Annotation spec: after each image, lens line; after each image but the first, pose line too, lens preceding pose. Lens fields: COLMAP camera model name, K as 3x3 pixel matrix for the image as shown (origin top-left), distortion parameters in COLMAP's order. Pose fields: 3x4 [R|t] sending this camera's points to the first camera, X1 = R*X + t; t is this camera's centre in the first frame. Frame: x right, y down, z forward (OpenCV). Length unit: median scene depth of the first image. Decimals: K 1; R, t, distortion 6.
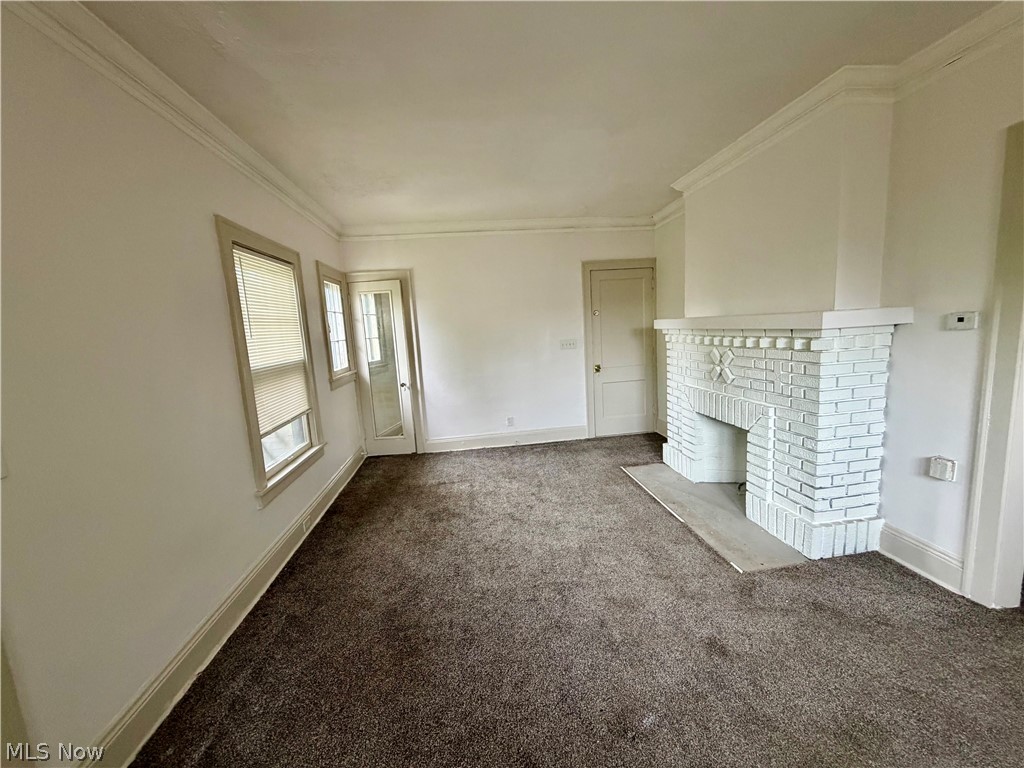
lens RADIAL K [[409.8, 0, 518.5], [0, 409.8, 378.8], [0, 0, 1]] dist [-0.001188, 0.000467]
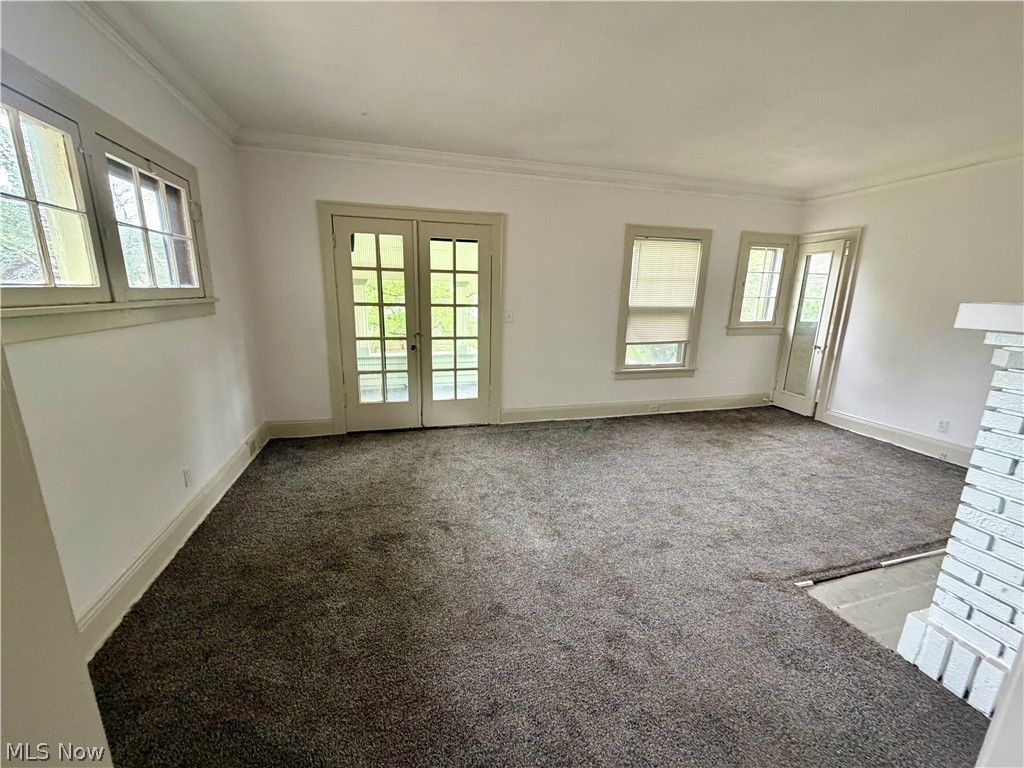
lens RADIAL K [[409.8, 0, 510.2], [0, 409.8, 385.2], [0, 0, 1]] dist [-0.001188, 0.000467]
pose [[0.165923, 0.285763, -0.943827, 0.698170], [-0.156221, 0.952624, 0.260963, -0.051634], [0.973686, 0.104146, 0.202704, 0.088776]]
